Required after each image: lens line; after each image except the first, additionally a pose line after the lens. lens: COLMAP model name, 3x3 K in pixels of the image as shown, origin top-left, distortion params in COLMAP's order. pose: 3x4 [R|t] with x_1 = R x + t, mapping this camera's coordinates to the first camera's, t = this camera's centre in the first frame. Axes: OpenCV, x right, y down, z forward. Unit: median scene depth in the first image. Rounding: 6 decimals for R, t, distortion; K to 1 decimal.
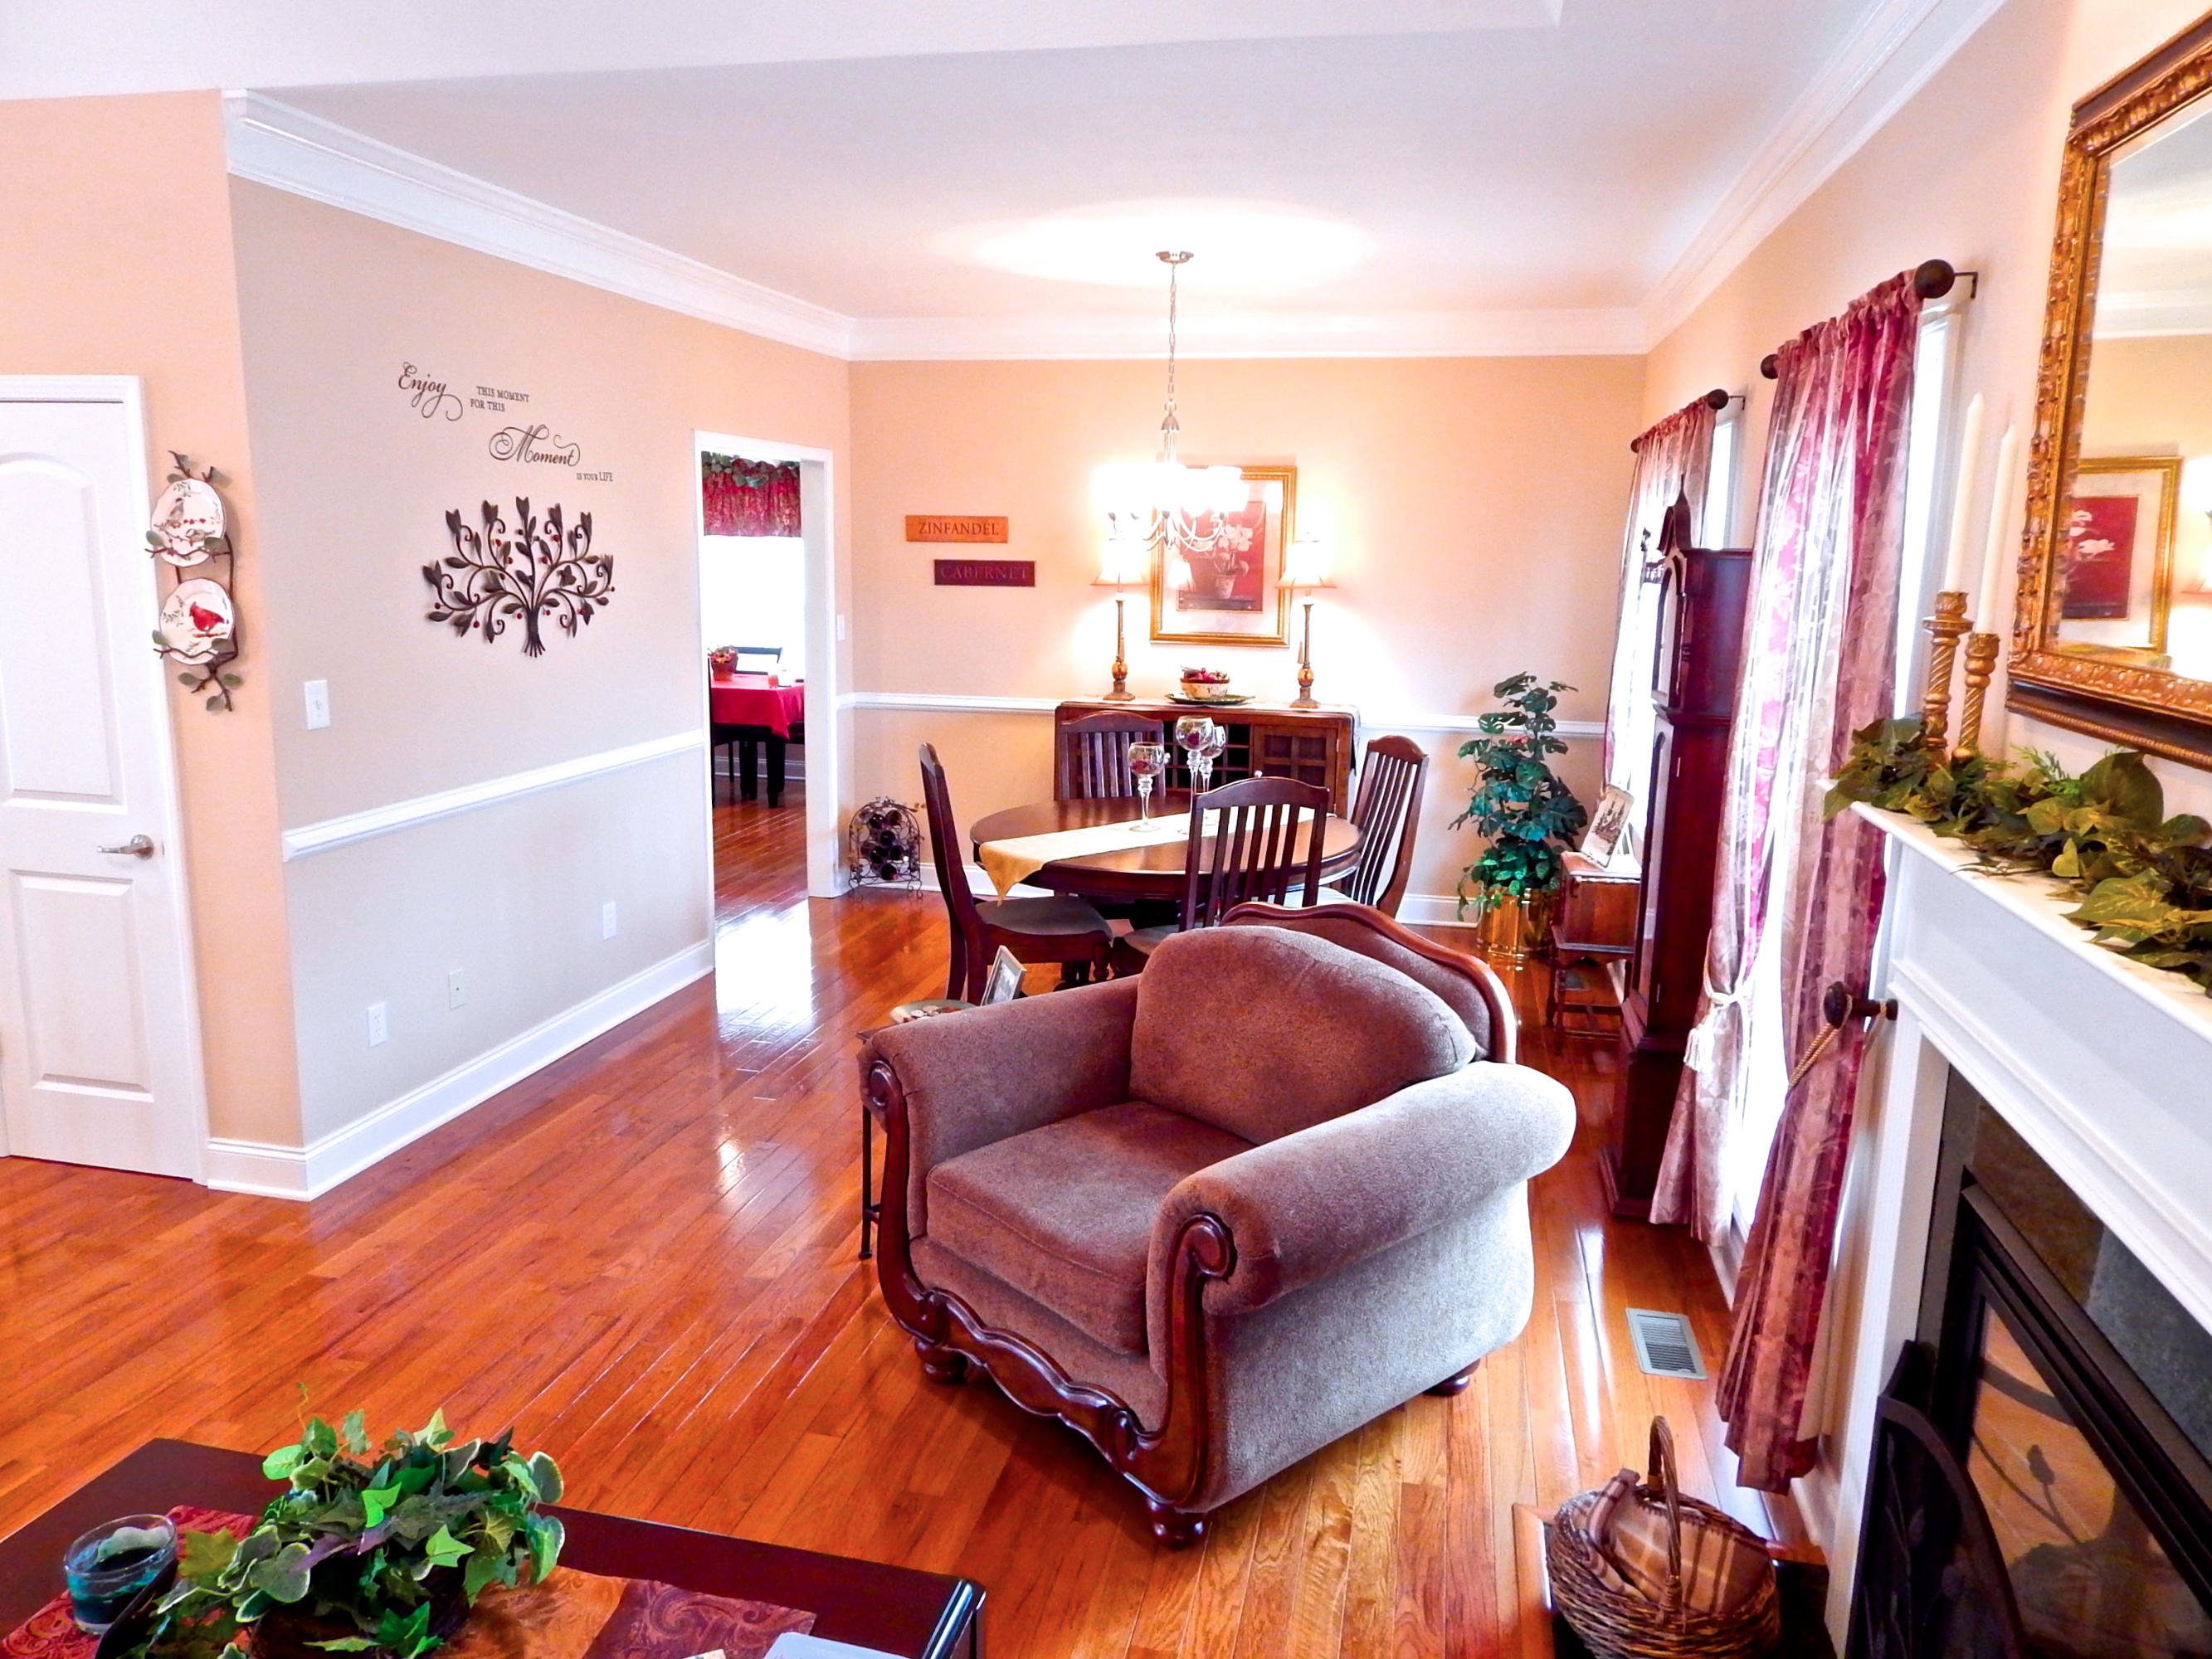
lens RADIAL K [[1530.1, 0, 1116.0], [0, 1530.1, 826.0], [0, 0, 1]] dist [0.003438, -0.001383]
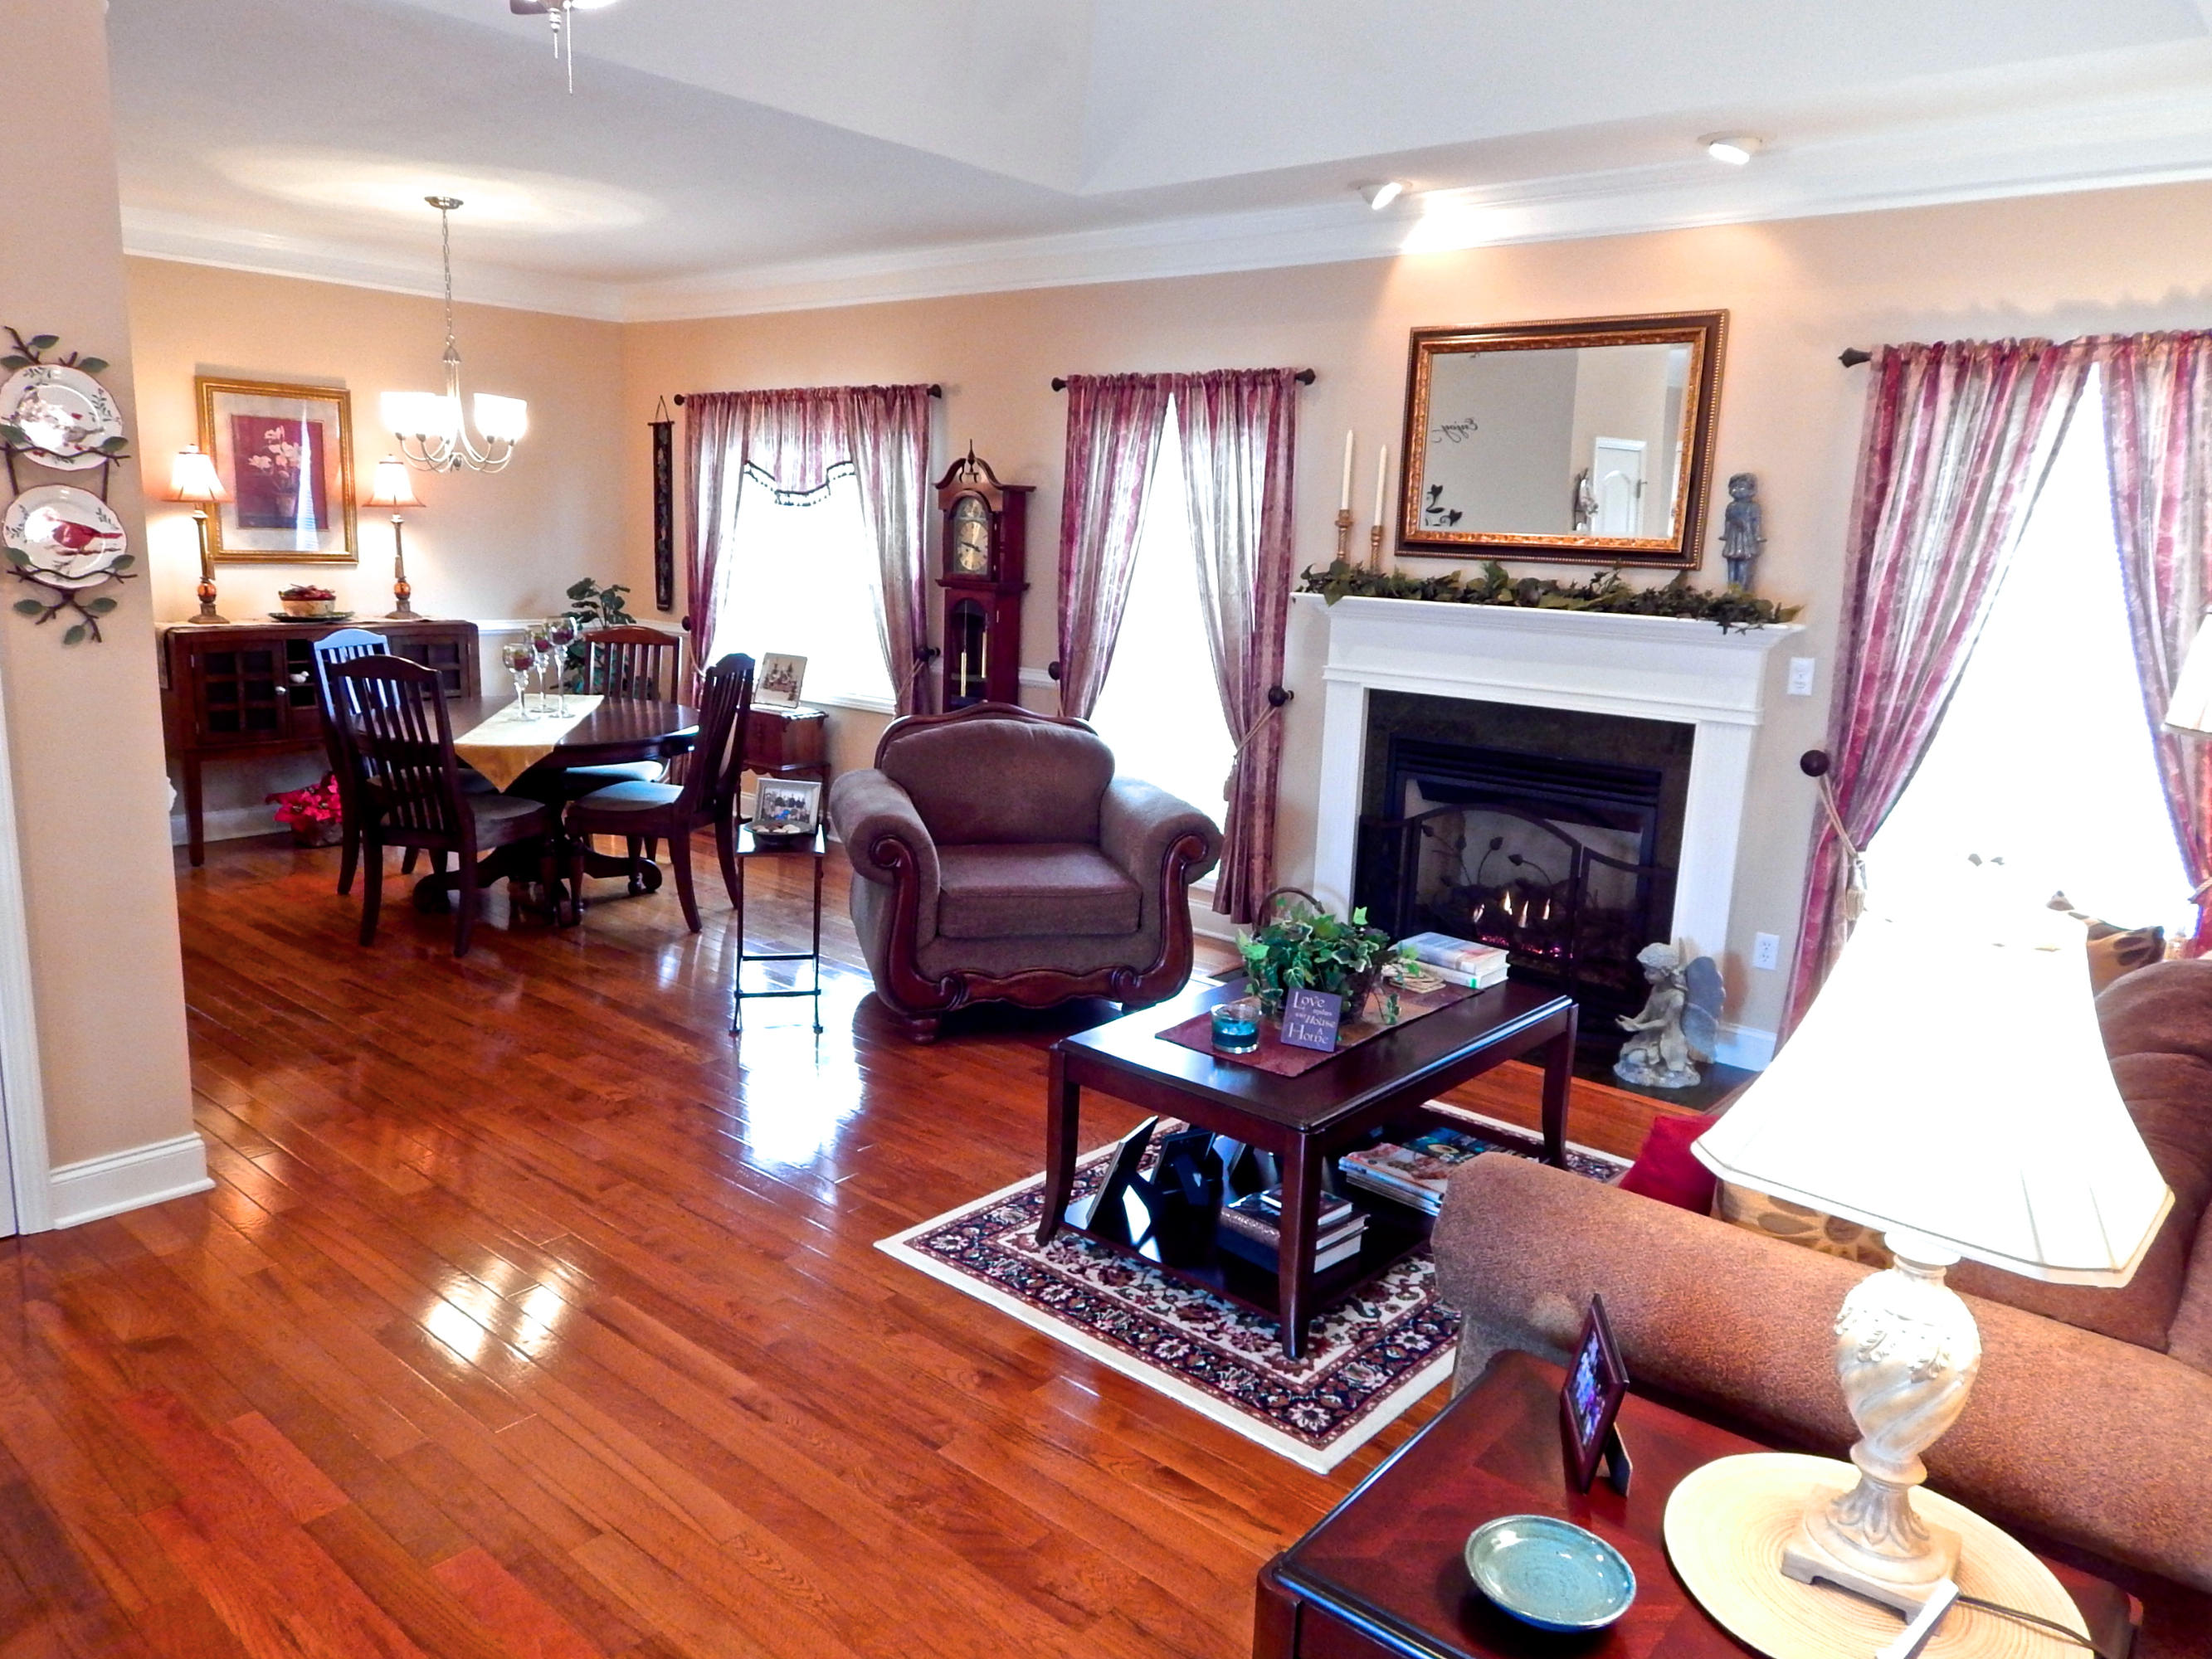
lens RADIAL K [[1515.2, 0, 1106.0], [0, 1515.2, 829.5], [0, 0, 1]] dist [0.013518, -0.003292]
pose [[0.471800, -0.176353, 0.863889, -0.939642], [0.132416, 0.982853, 0.128321, -0.006027], [-0.871706, 0.053851, 0.487062, 0.090230]]
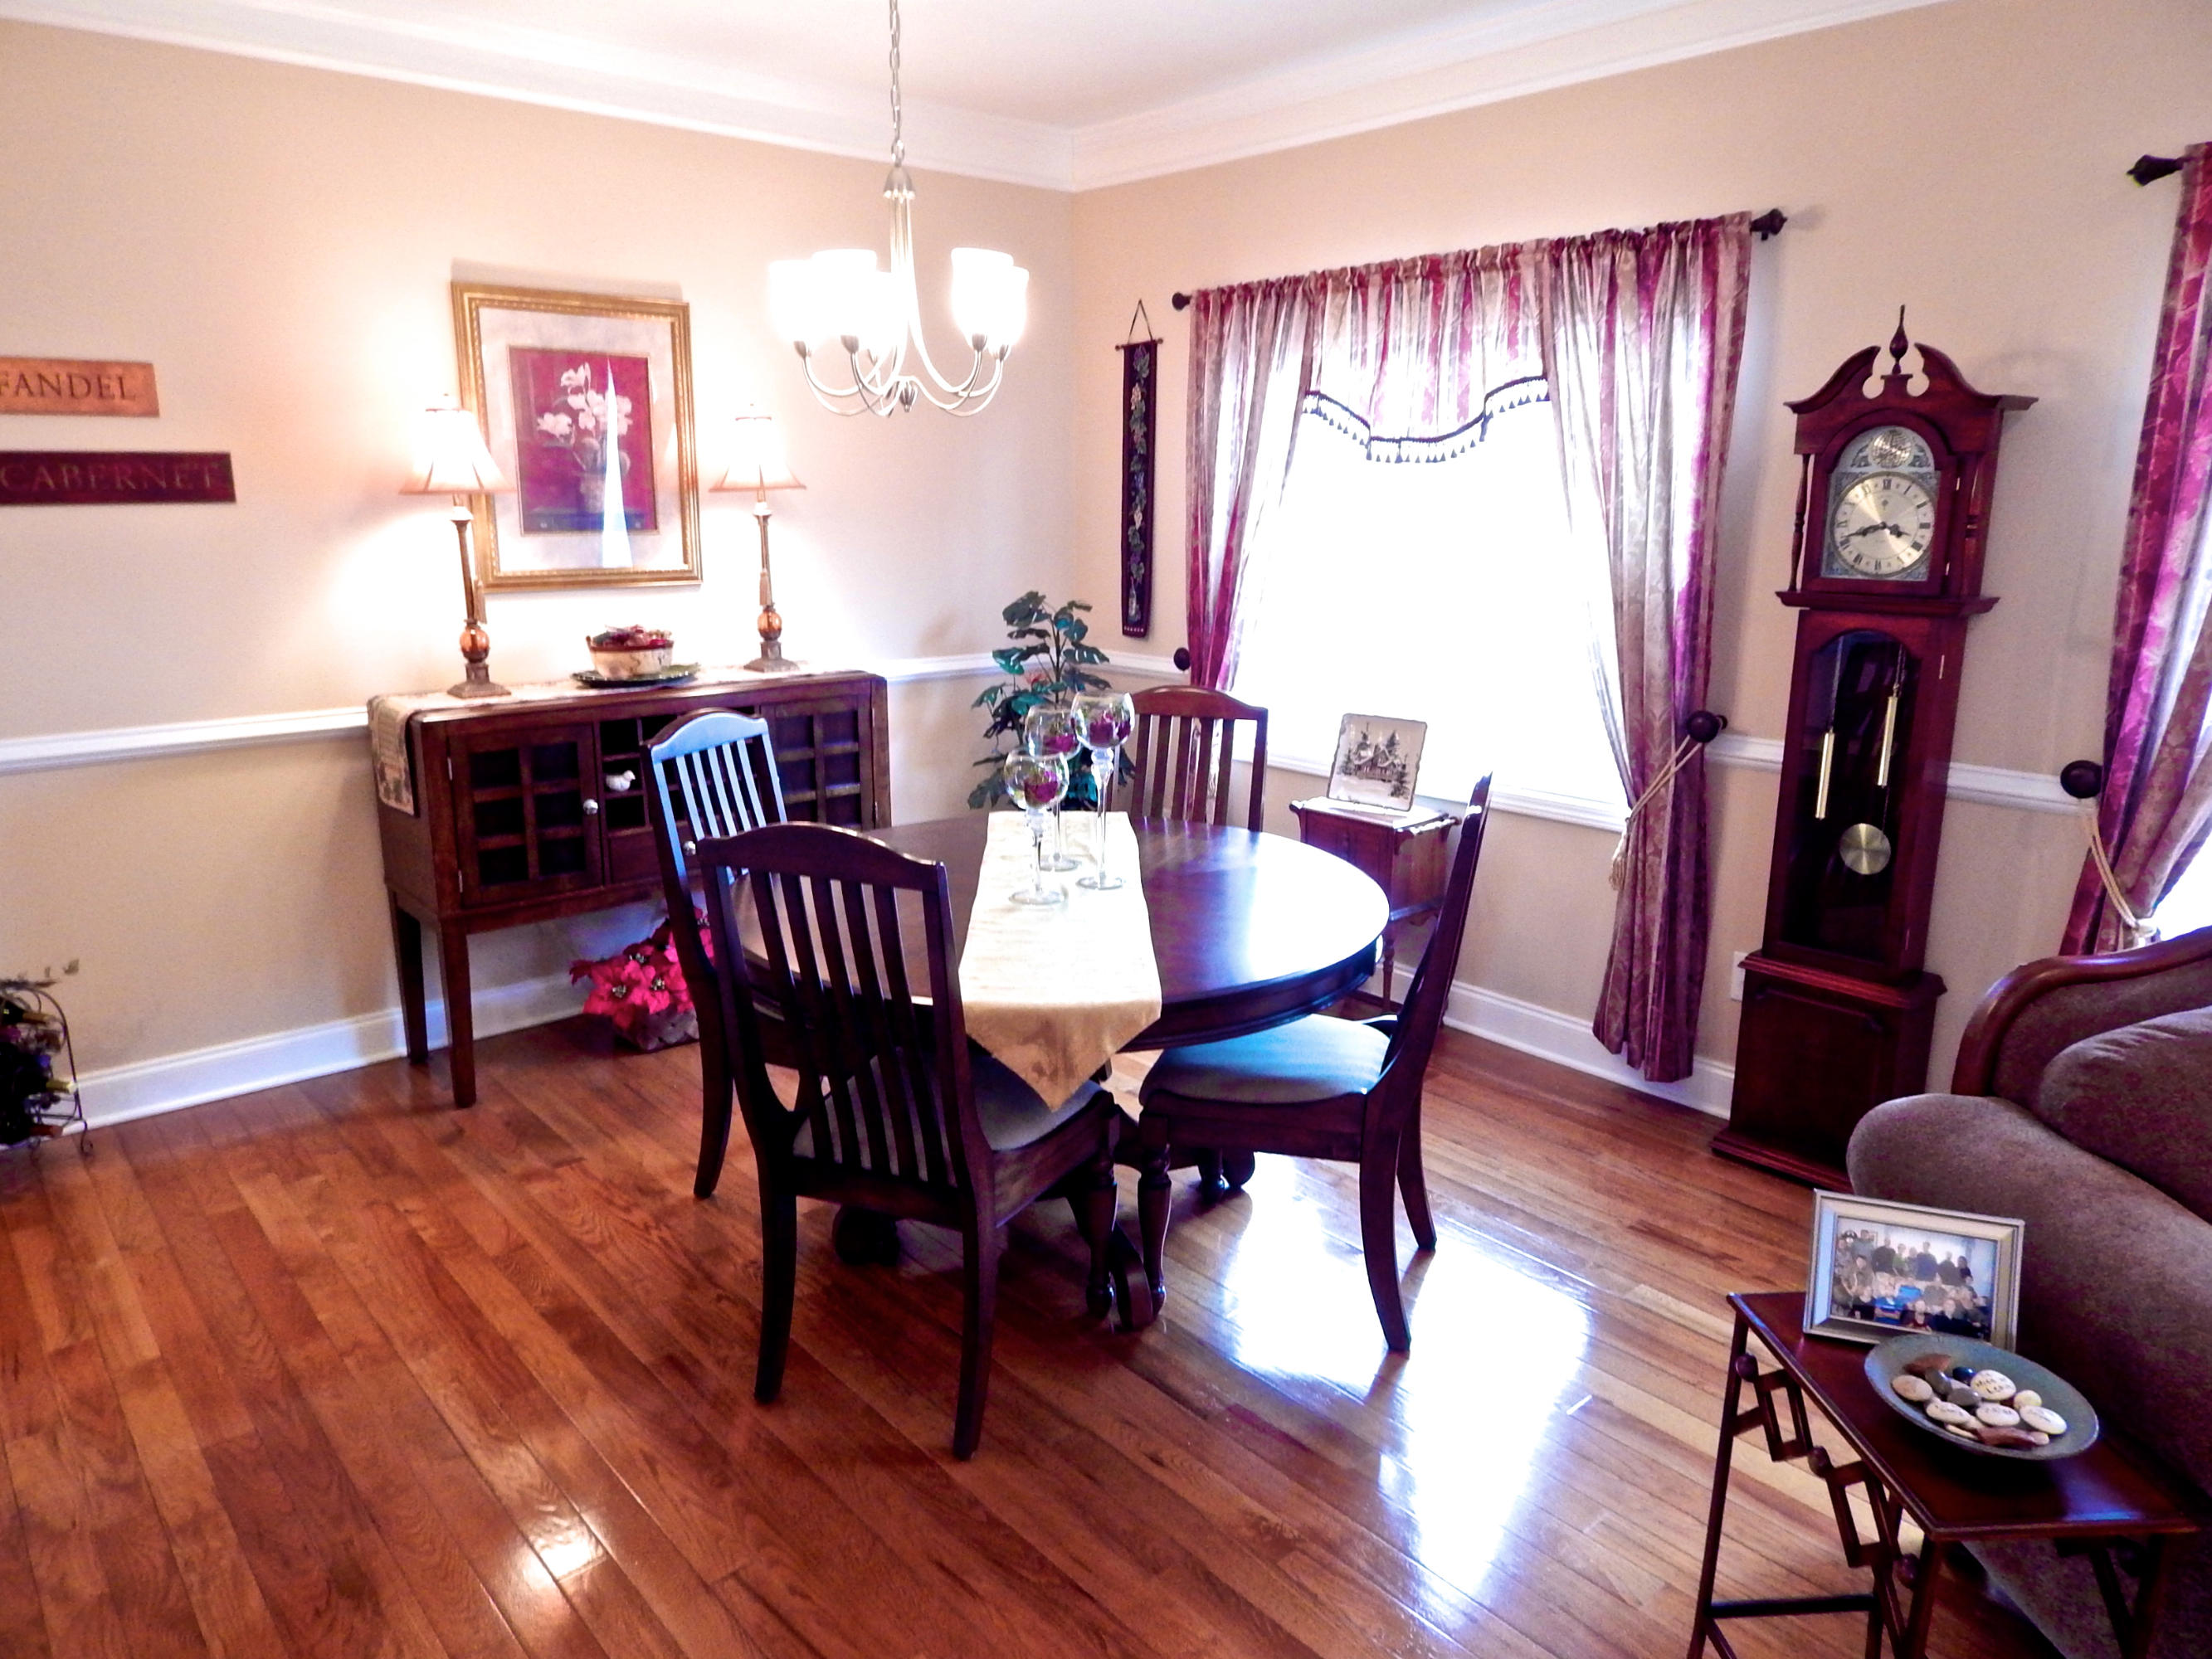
lens RADIAL K [[1465.2, 0, 1114.9], [0, 1465.2, 831.1], [0, 0, 1]] dist [0.011412, -0.016904]
pose [[0.595560, -0.200725, 0.777829, -0.478684], [0.154992, 0.978797, 0.133914, -0.113148], [-0.788217, 0.040804, 0.614043, 0.774181]]
